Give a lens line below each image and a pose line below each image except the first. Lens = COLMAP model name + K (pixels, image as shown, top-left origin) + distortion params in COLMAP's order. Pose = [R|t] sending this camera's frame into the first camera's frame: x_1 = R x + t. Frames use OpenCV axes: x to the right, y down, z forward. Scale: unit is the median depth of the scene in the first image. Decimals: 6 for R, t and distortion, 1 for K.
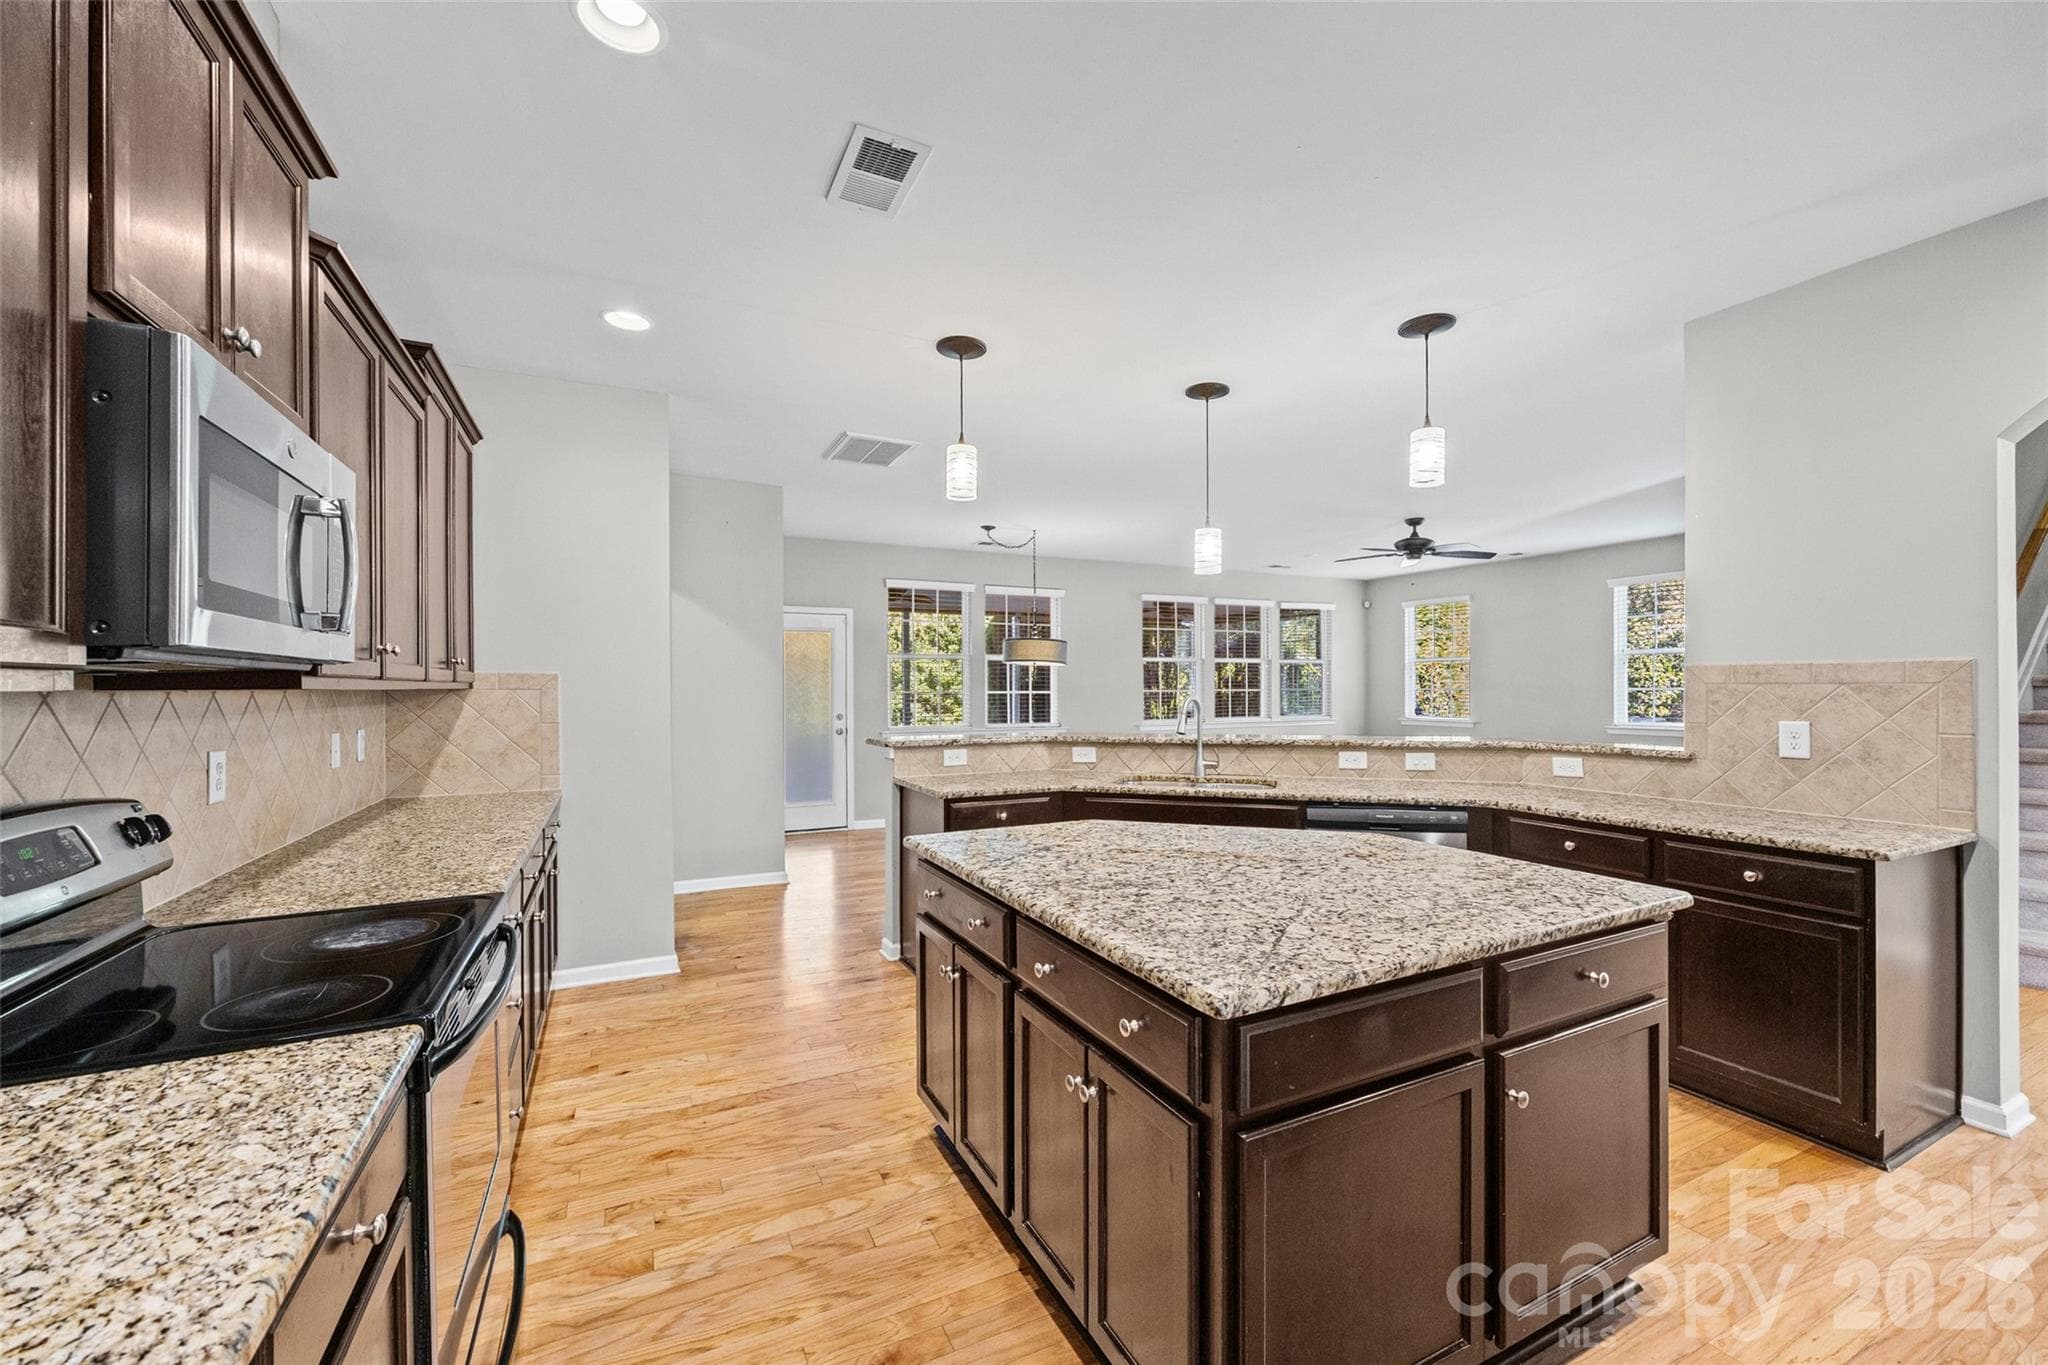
lens RADIAL K [[804.9, 0, 1024.0], [0, 804.9, 682.5], [0, 0, 1]] dist [0.000266, 0.000033]
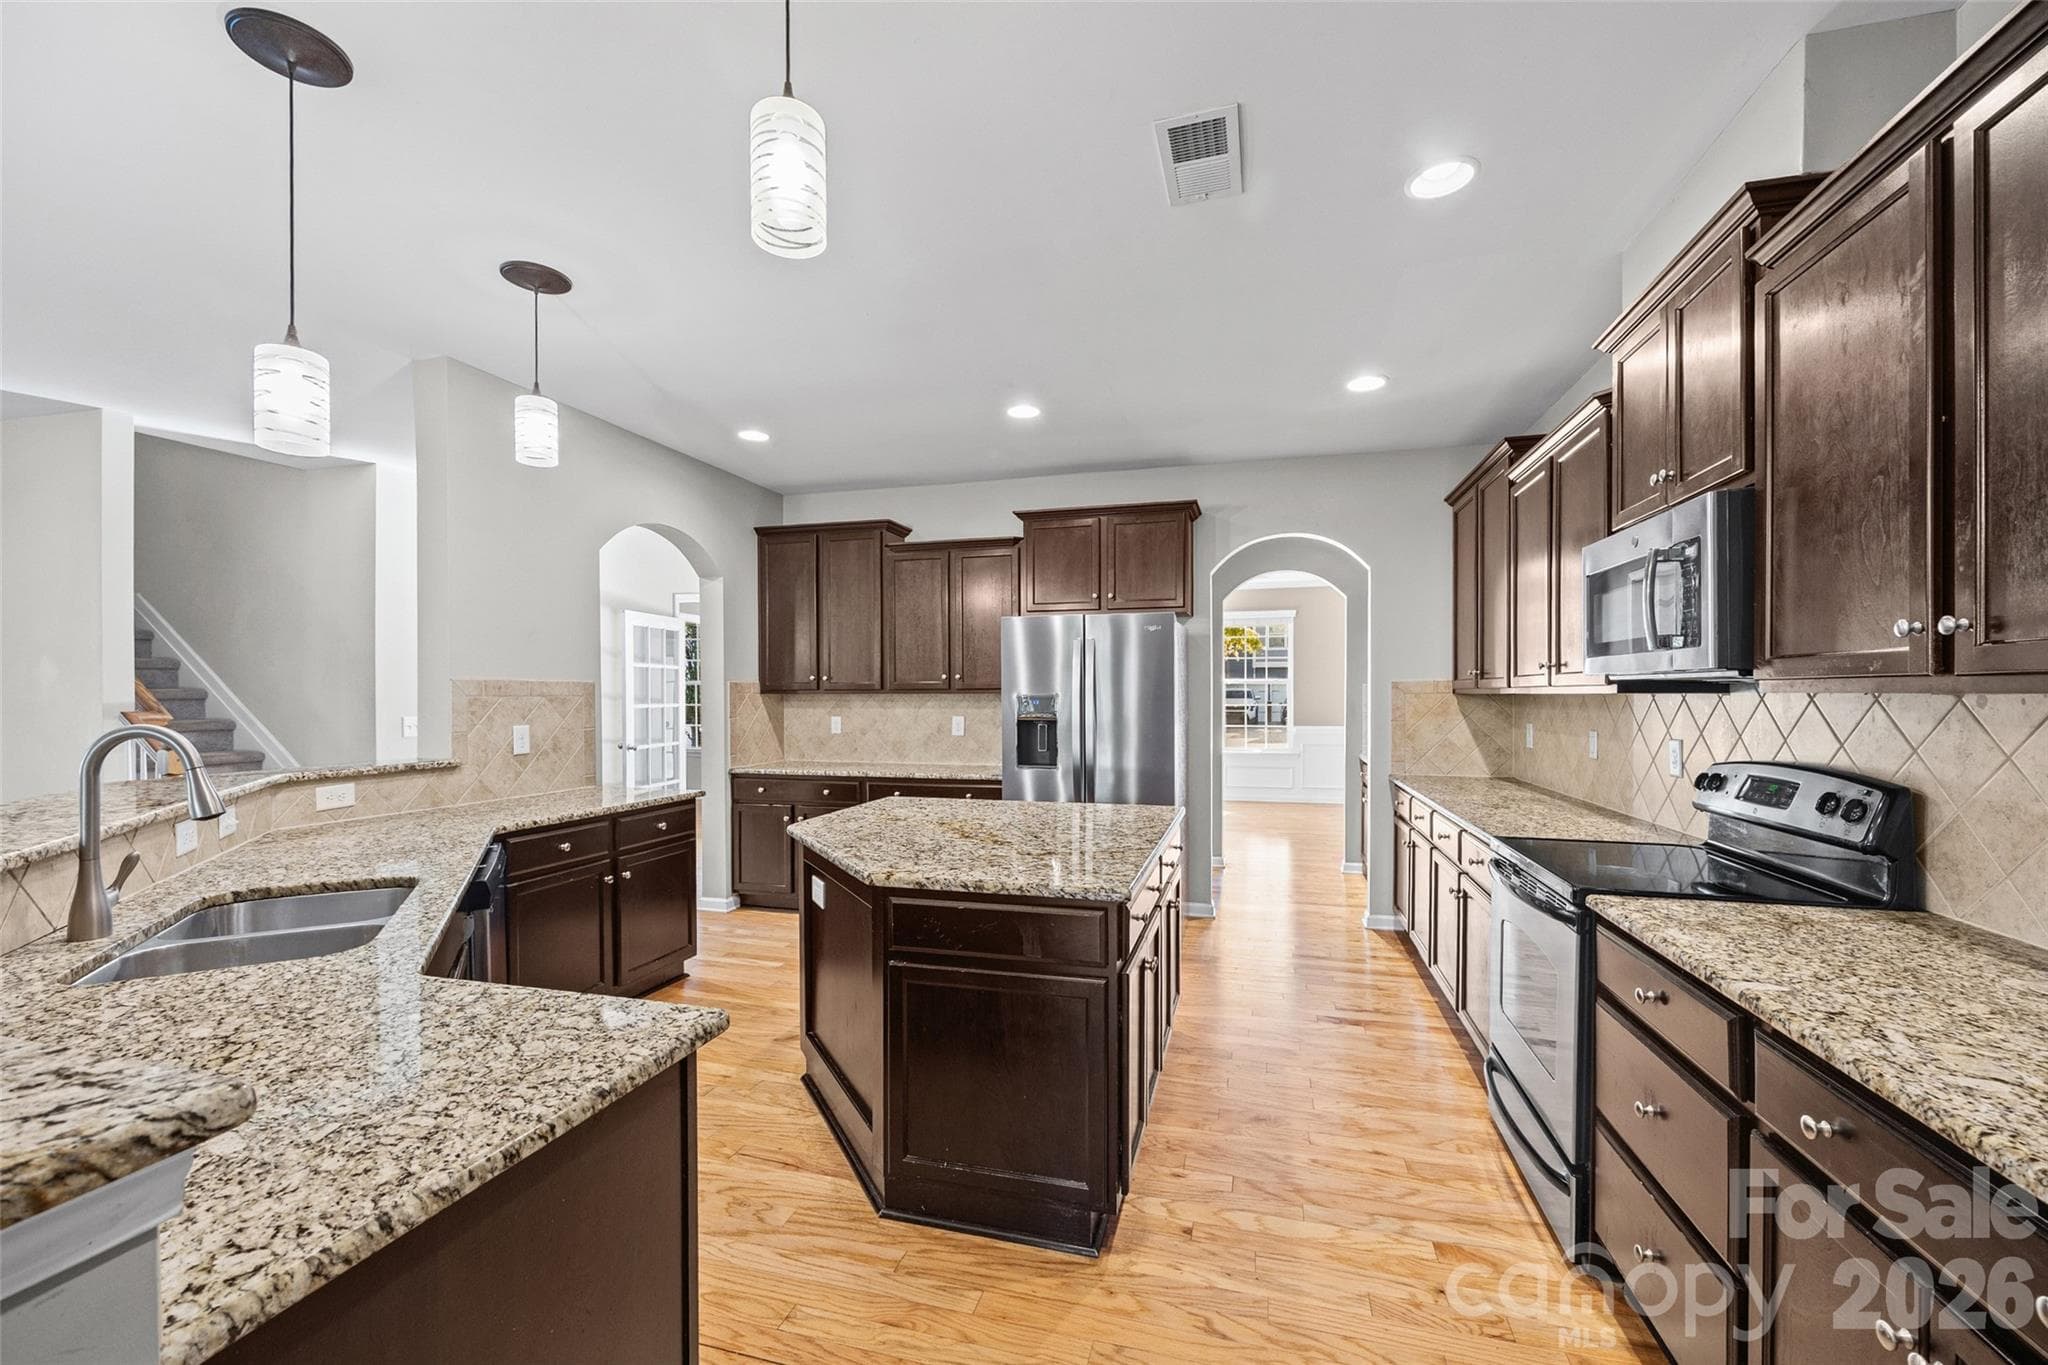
lens RADIAL K [[853.5, 0, 1030.8], [0, 853.5, 706.5], [0, 0, 1]] dist [-0.000172, -0.000009]
pose [[-0.750084, -0.002973, 0.661336, -0.551153], [0.001670, 0.999978, 0.006390, 0.010683], [-0.661340, 0.005897, -0.750063, 1.499292]]
